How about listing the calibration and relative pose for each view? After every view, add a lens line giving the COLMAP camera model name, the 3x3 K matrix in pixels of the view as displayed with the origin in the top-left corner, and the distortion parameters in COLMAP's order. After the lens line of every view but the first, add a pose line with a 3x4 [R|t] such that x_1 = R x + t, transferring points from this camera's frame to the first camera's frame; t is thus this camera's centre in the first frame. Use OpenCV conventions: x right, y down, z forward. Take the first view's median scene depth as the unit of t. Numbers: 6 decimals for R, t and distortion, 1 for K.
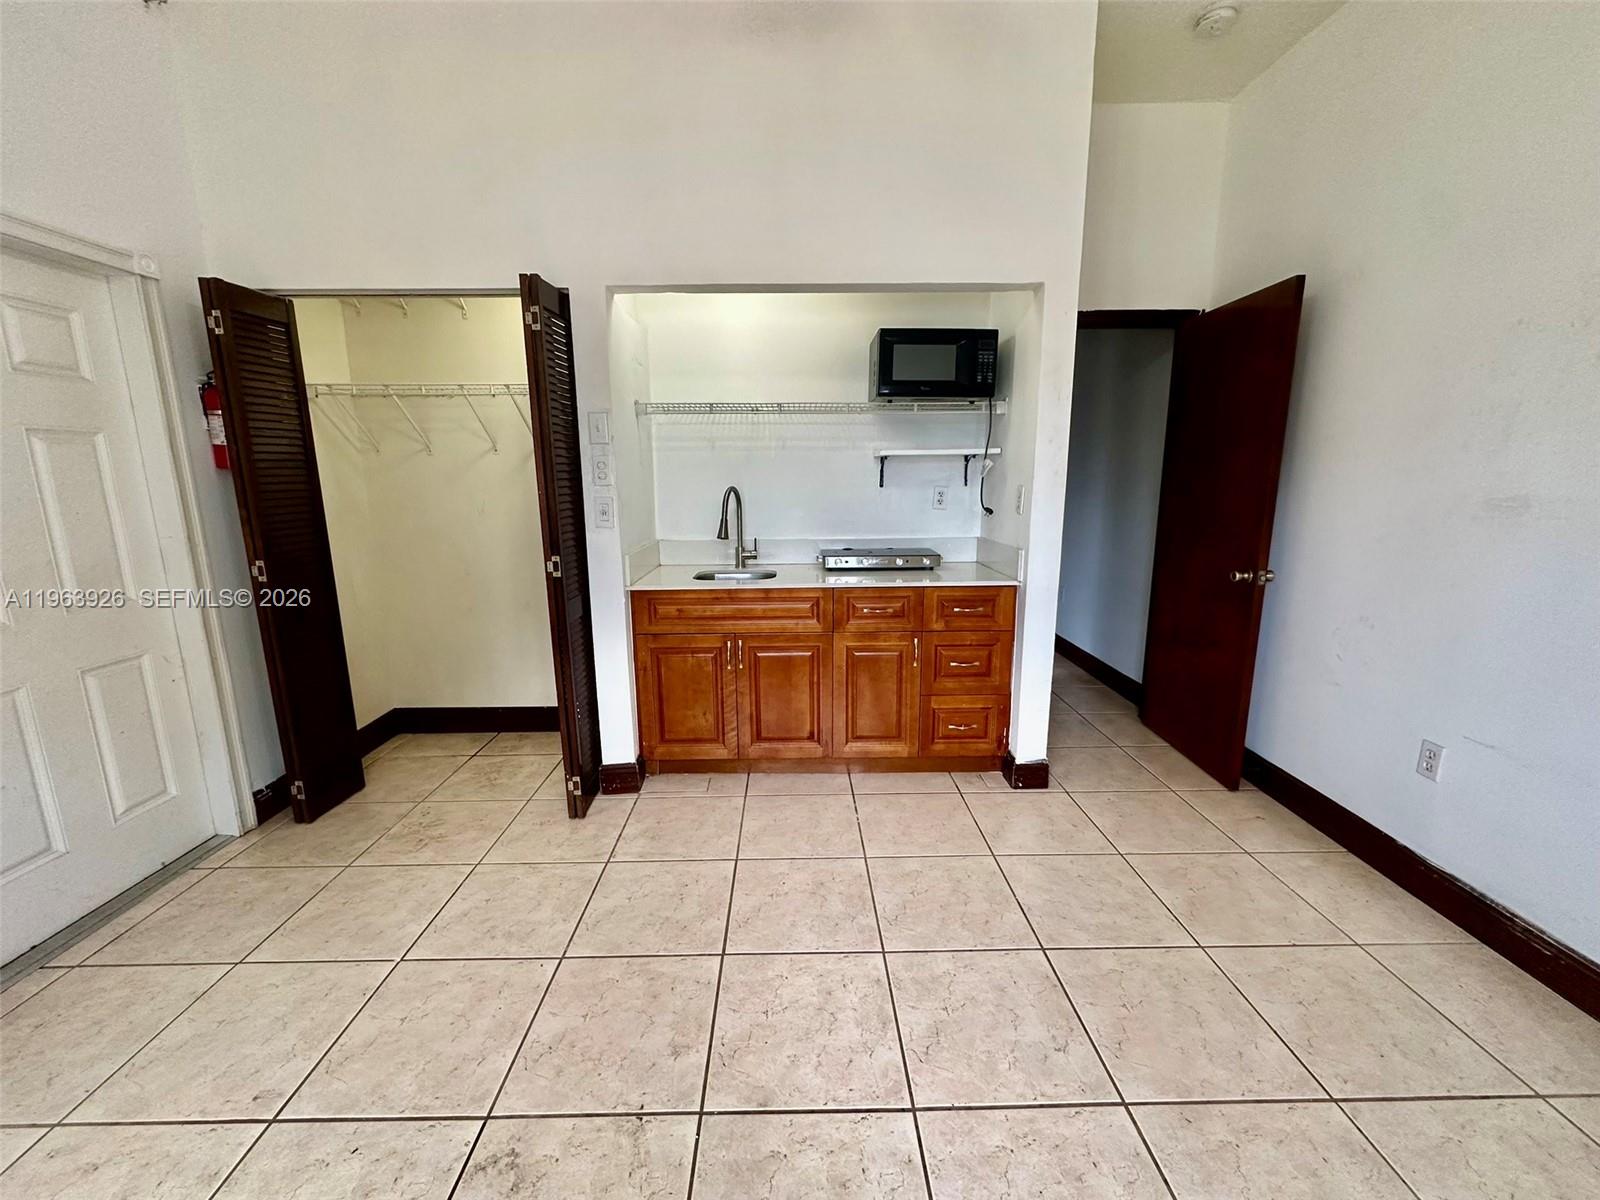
lens RADIAL K [[637.7, 0, 800.7], [0, 637.7, 600.9], [0, 0, 1]] dist [-0.003162, -0.000180]
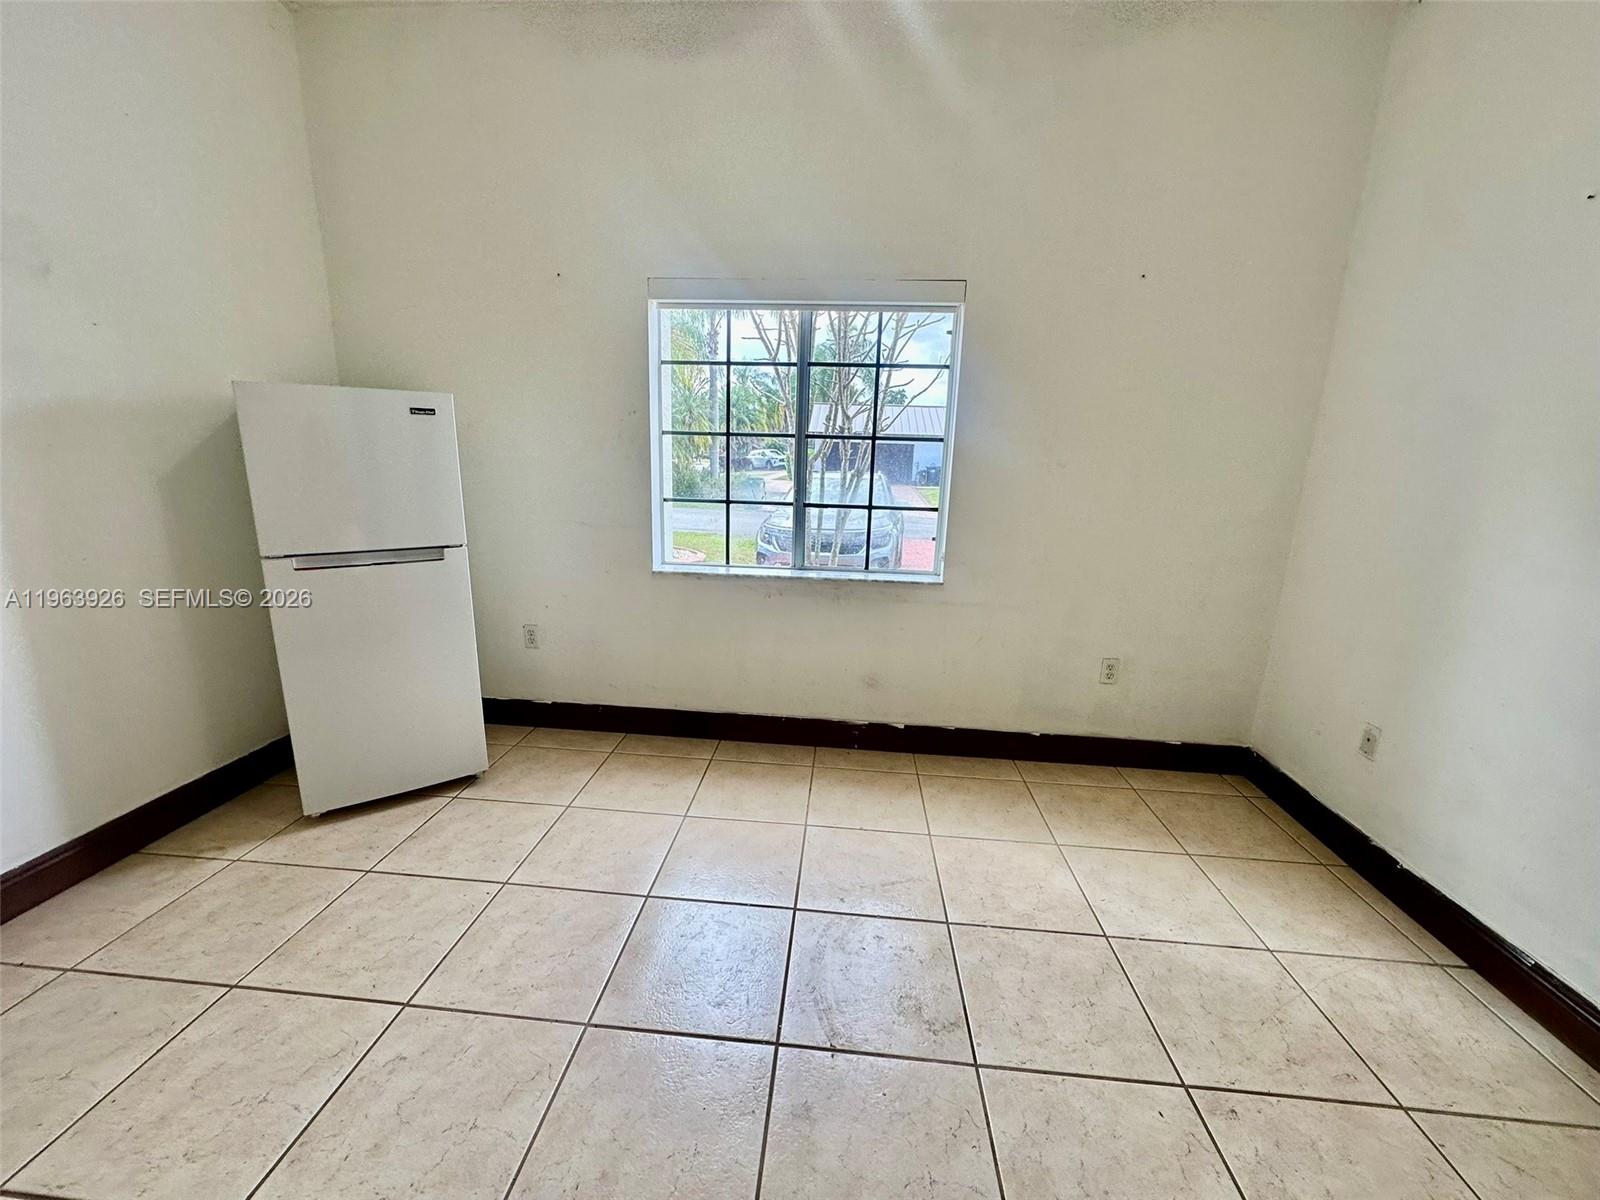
lens RADIAL K [[637.7, 0, 800.7], [0, 637.7, 596.6], [0, 0, 1]] dist [-0.003162, -0.000180]
pose [[-0.995166, -0.041693, 0.088915, -0.214648], [-0.002096, 0.914218, 0.405217, -0.275065], [-0.098182, 0.403072, -0.909886, 1.378246]]
